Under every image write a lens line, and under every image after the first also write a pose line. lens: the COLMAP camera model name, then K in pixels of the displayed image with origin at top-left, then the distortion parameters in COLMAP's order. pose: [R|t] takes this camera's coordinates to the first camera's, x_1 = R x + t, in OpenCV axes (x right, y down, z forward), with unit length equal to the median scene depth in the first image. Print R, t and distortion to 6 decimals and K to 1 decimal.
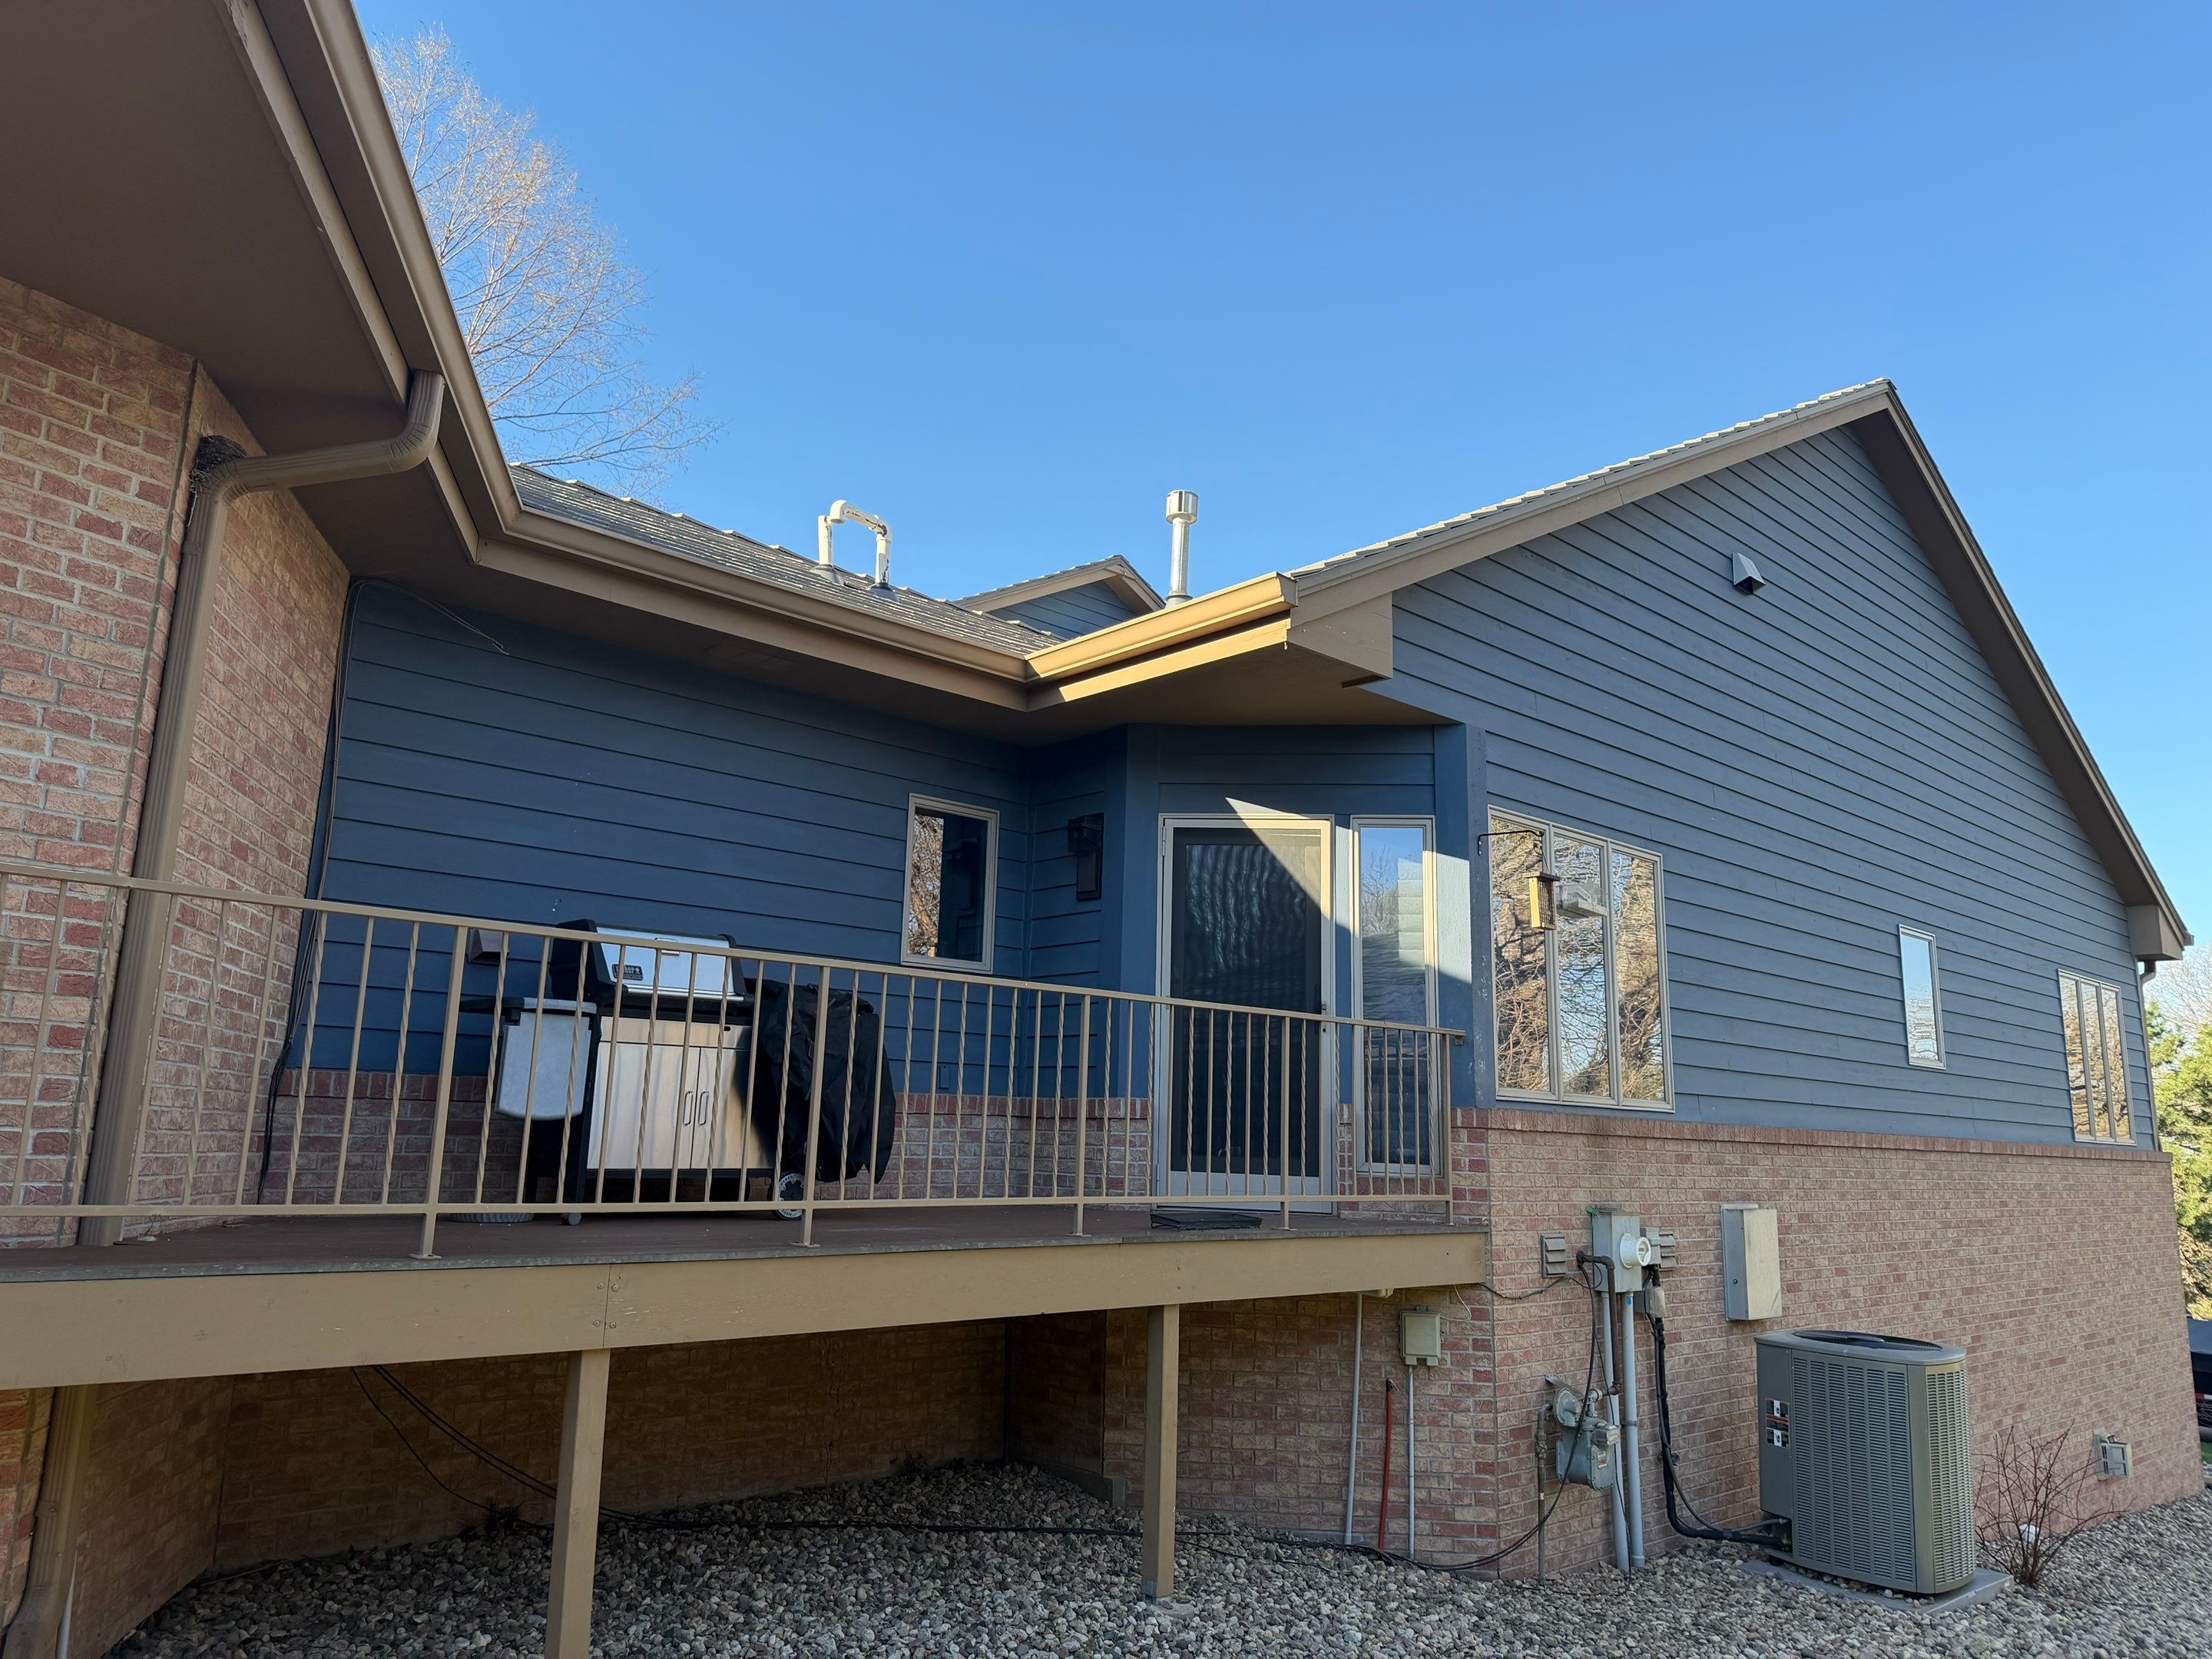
lens RADIAL K [[1558.8, 0, 1100.4], [0, 1558.8, 837.1], [0, 0, 1]] dist [0.036170, -0.034373]
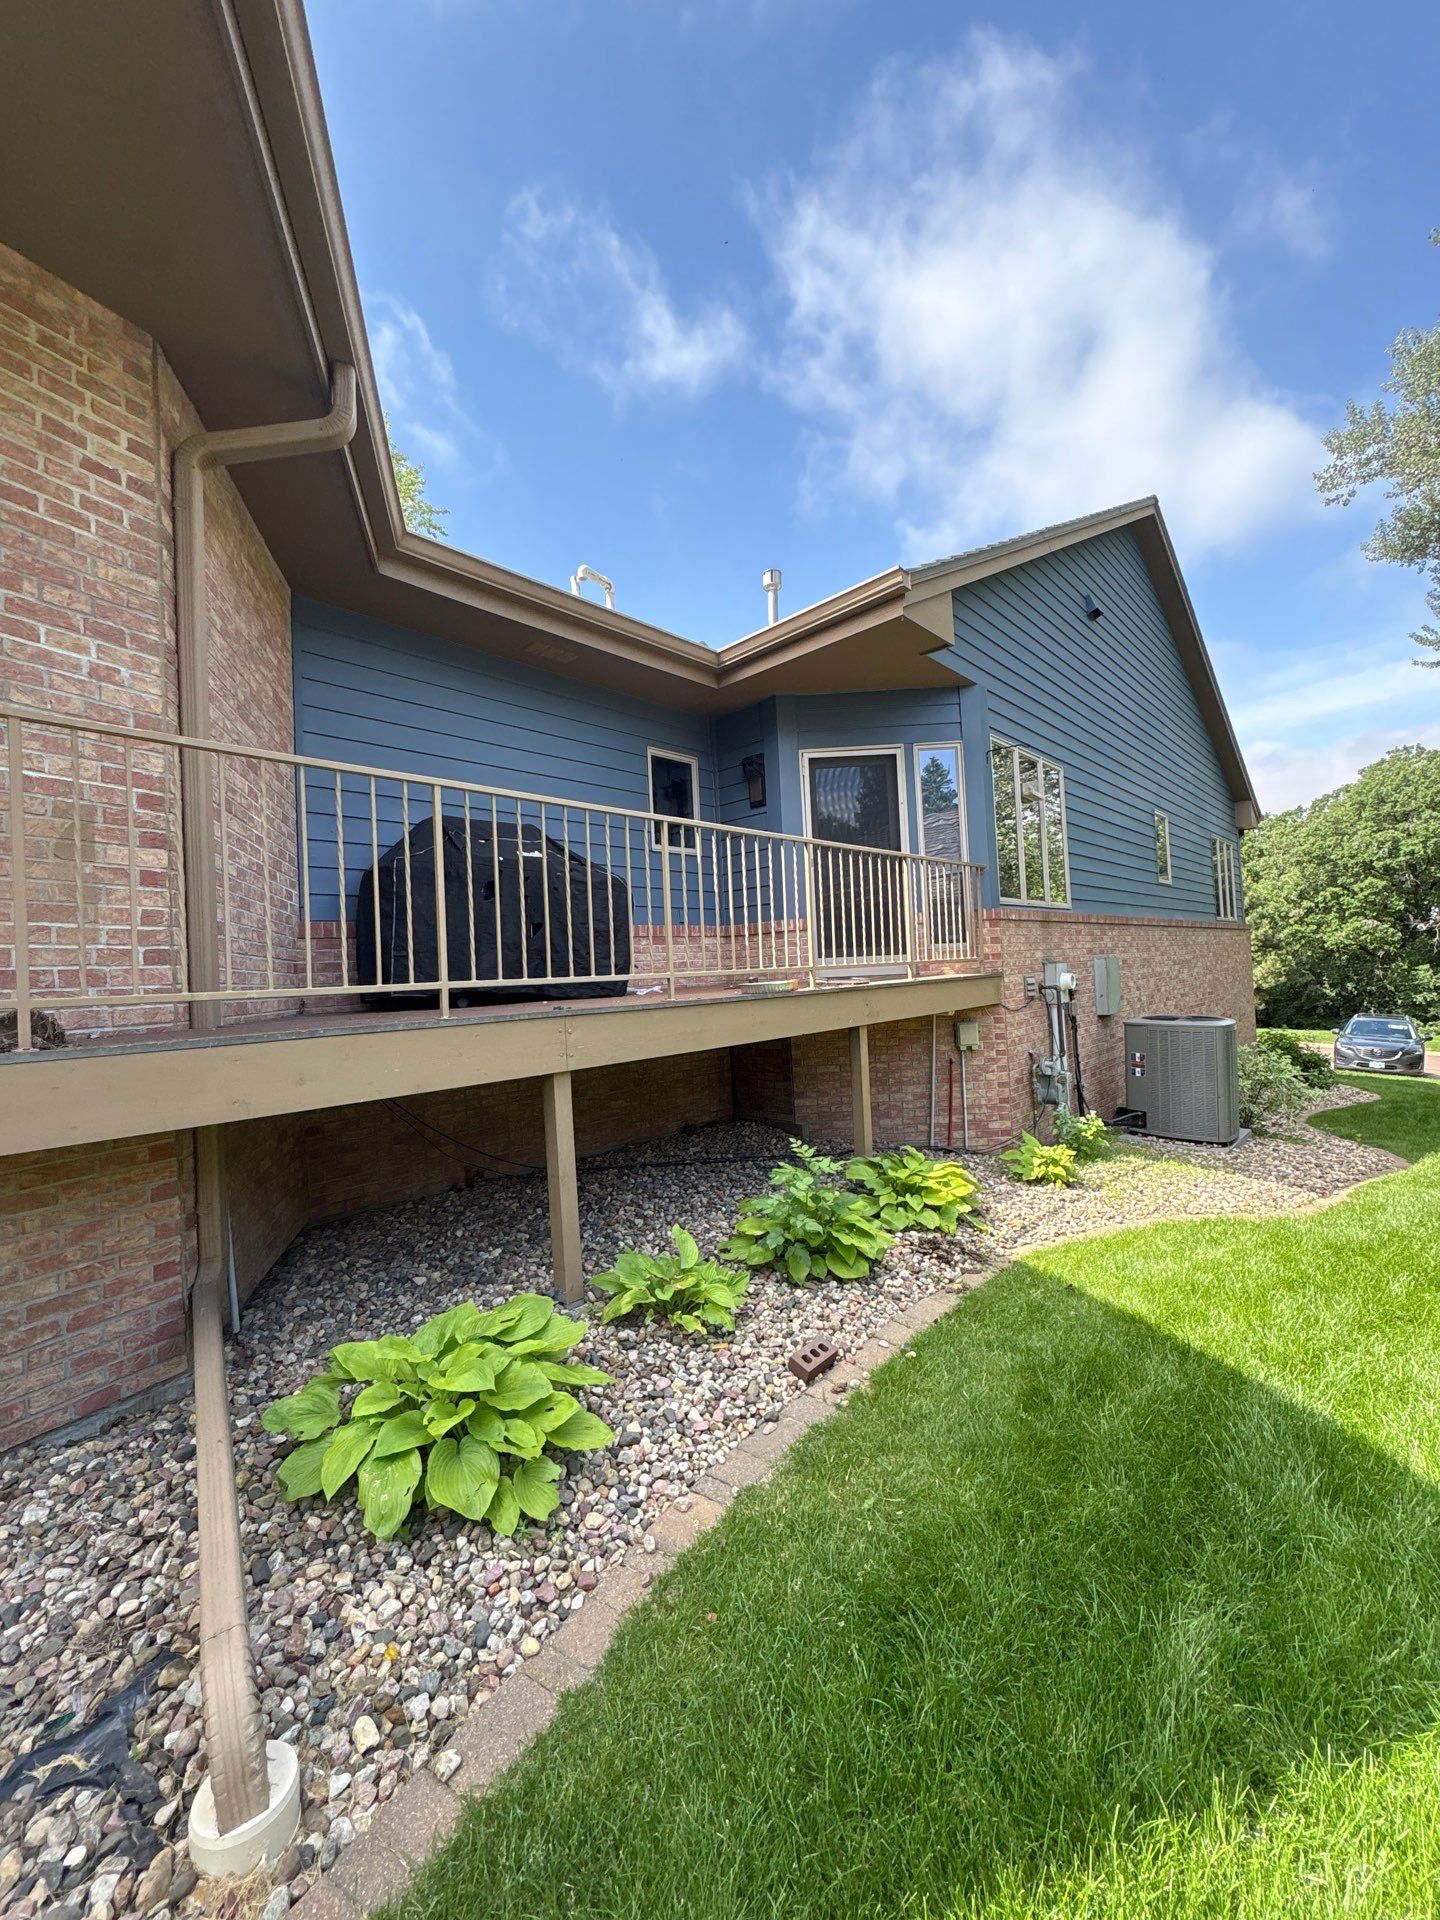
lens RADIAL K [[757.7, 0, 720.0], [0, 757.7, 960.0], [0, 0, 1]] dist [0.000312, -0.000076]
pose [[0.995057, -0.076481, 0.063337, -0.208764], [0.064352, 0.982412, 0.175287, 0.104727], [-0.075629, -0.170345, 0.982478, 0.297471]]
